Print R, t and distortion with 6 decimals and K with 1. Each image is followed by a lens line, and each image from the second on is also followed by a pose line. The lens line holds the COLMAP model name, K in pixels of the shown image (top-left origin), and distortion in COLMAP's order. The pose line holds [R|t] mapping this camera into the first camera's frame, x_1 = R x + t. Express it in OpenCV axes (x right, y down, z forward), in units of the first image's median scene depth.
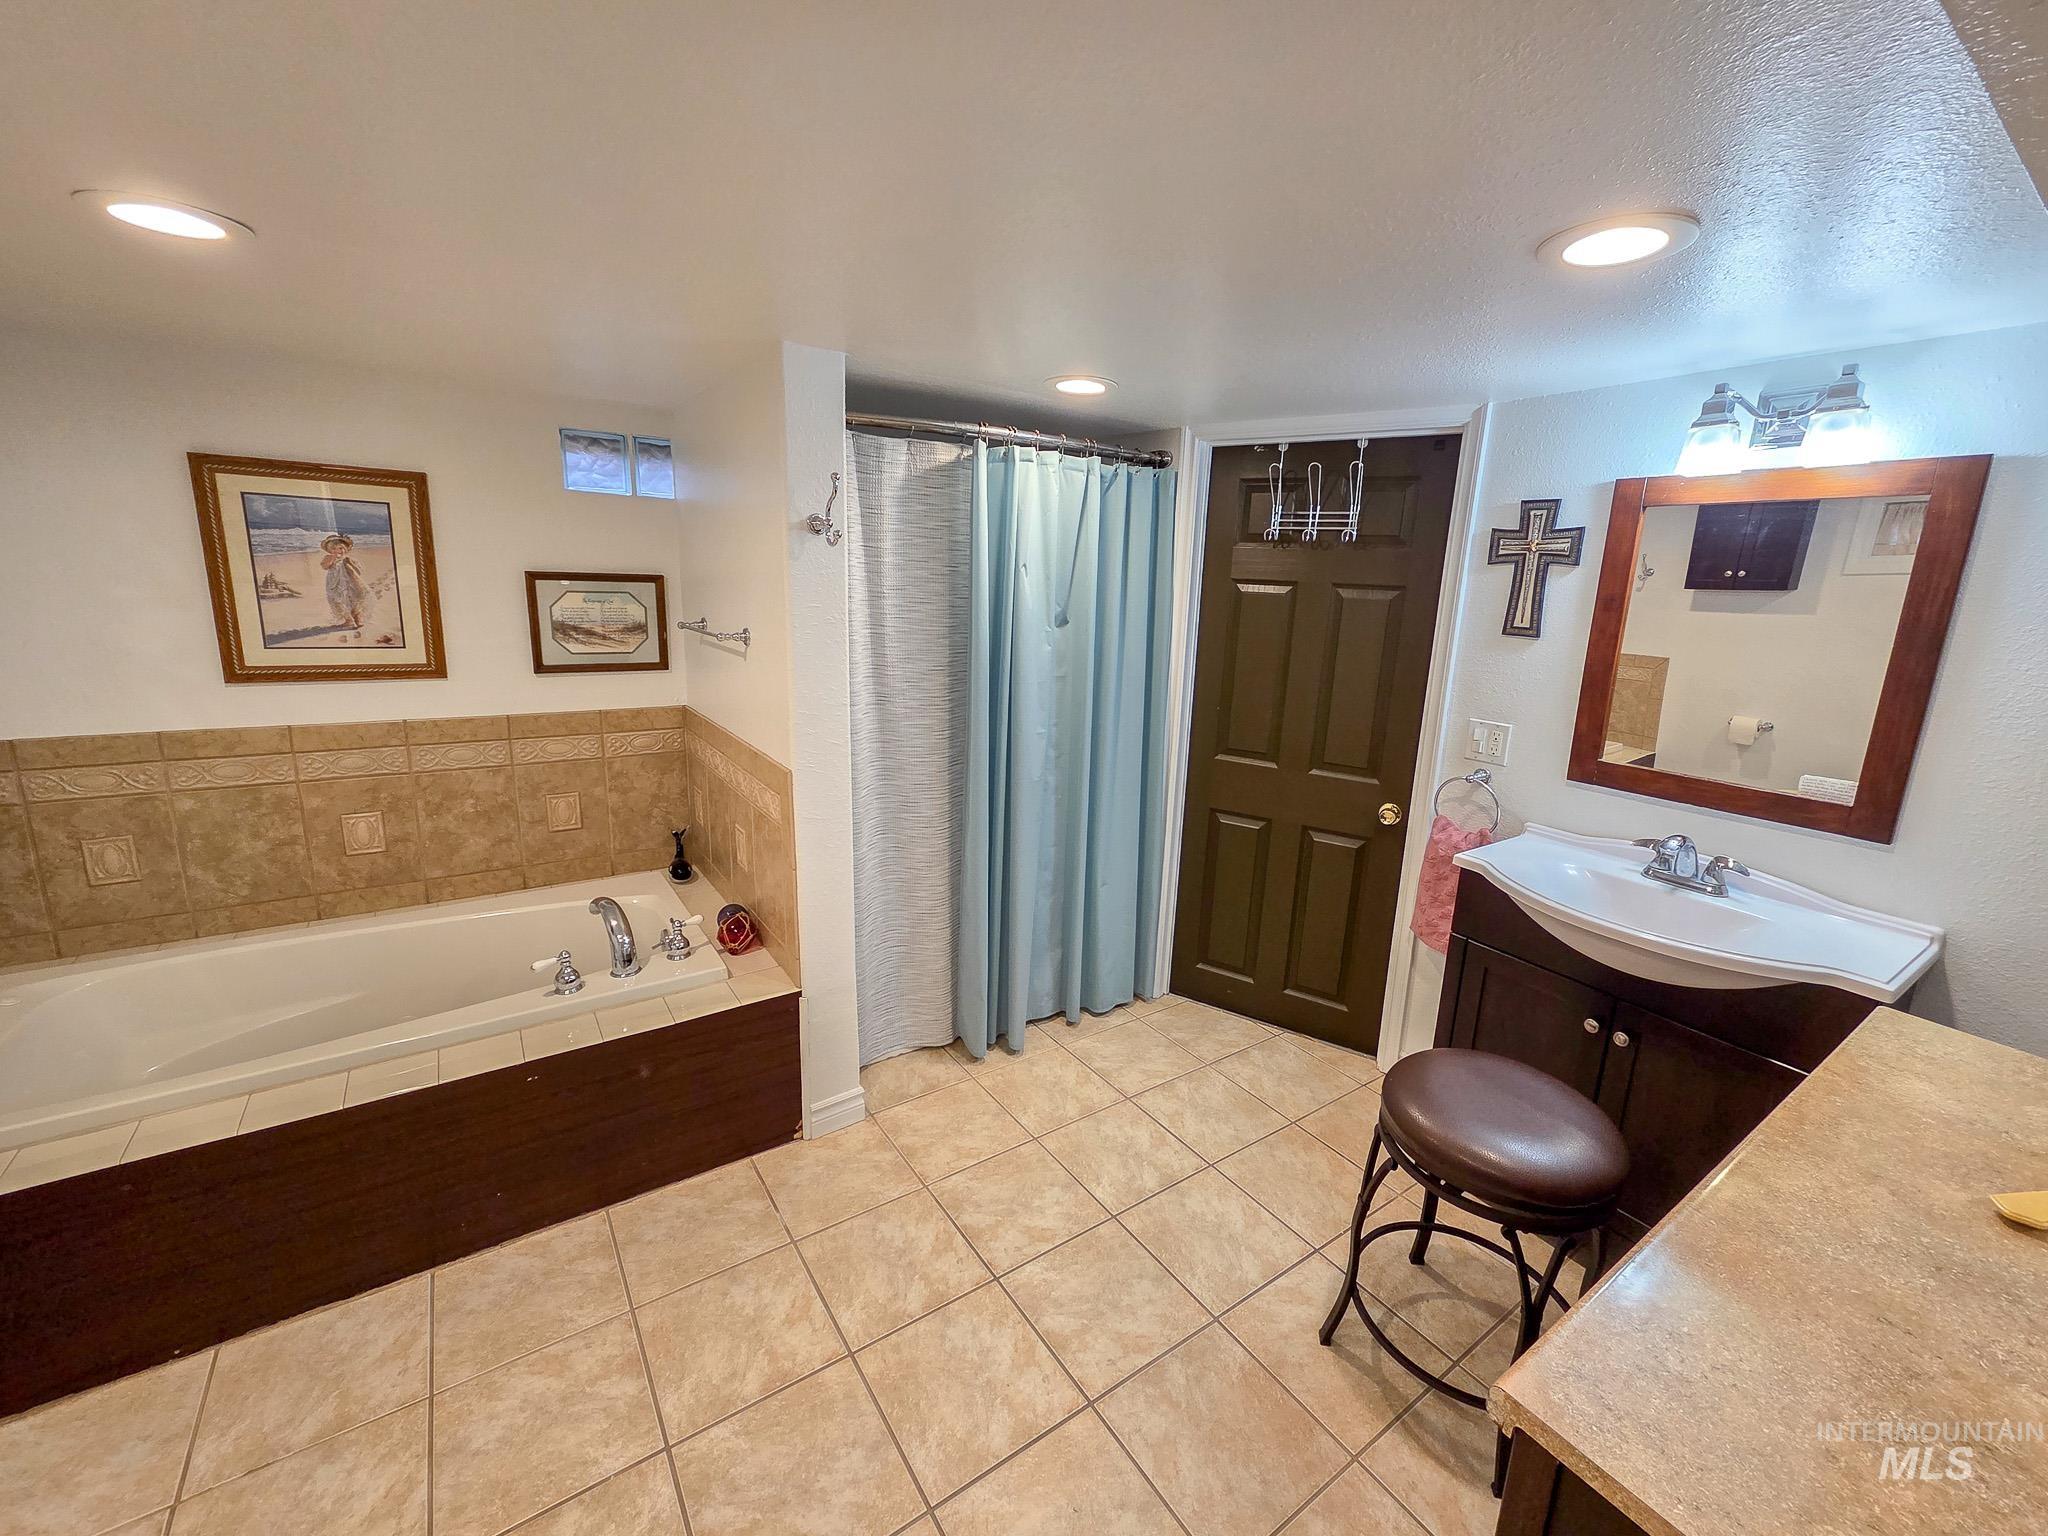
lens RADIAL K [[838.2, 0, 1041.1], [0, 838.2, 762.2], [0, 0, 1]] dist [0.011395, -0.003640]
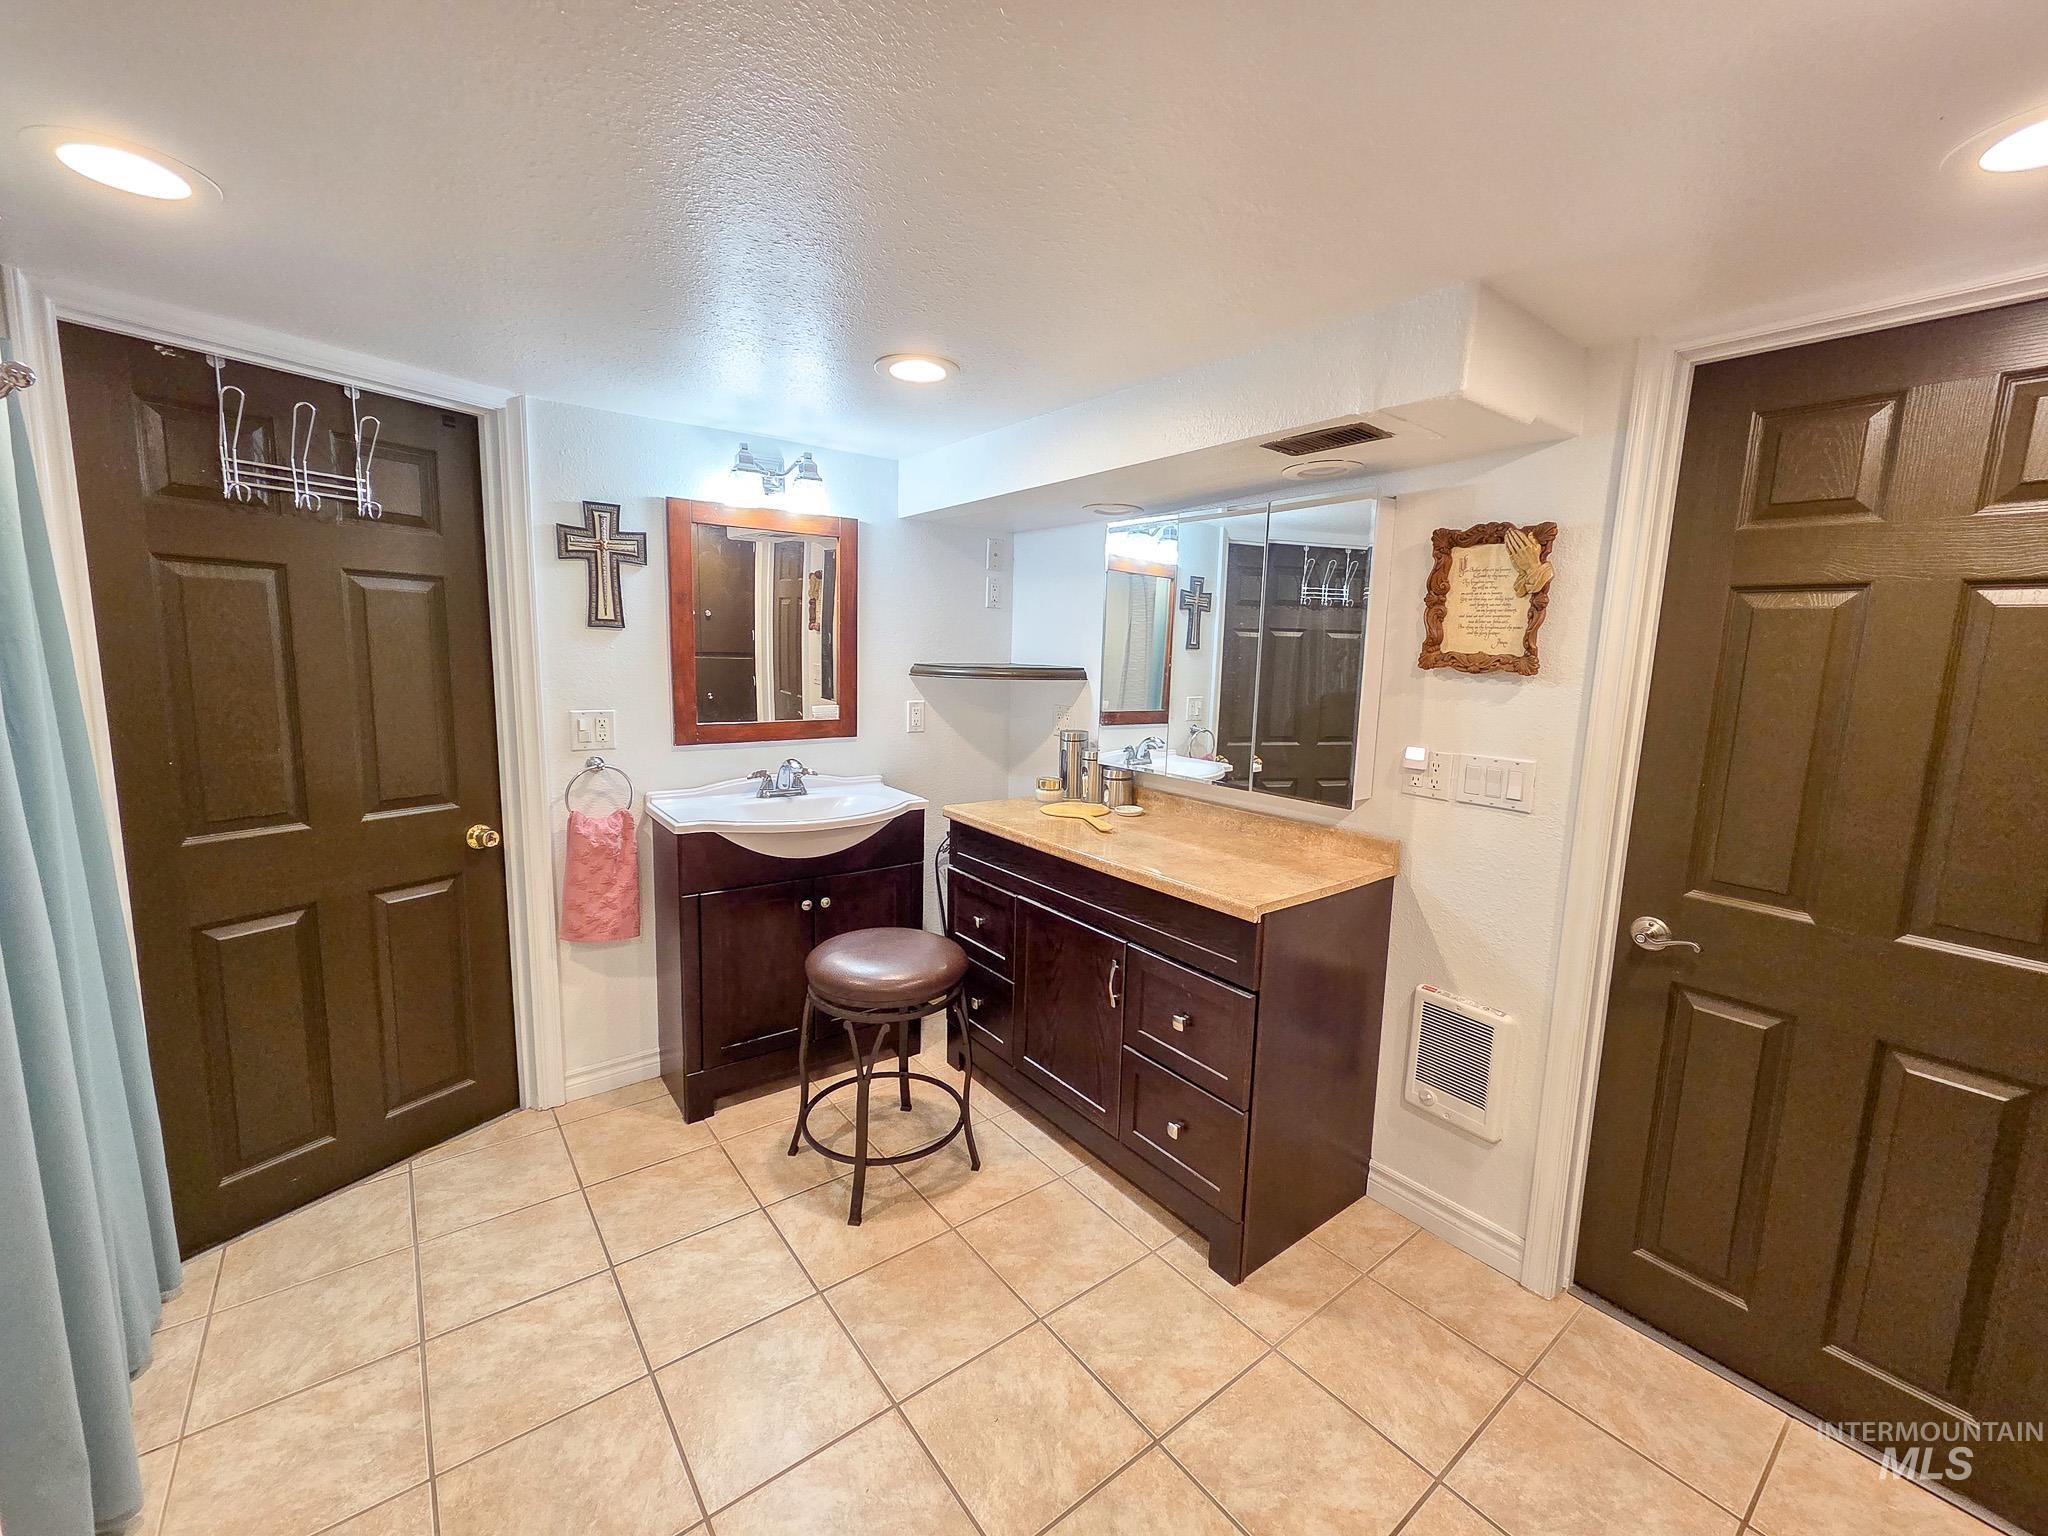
lens RADIAL K [[838.2, 0, 1040.3], [0, 838.2, 764.4], [0, 0, 1]] dist [0.011395, -0.003640]
pose [[-0.059476, -0.179555, 0.981948, -0.561663], [0.191048, 0.963459, 0.187746, -0.076847], [-0.979777, 0.198765, -0.022999, 0.513737]]
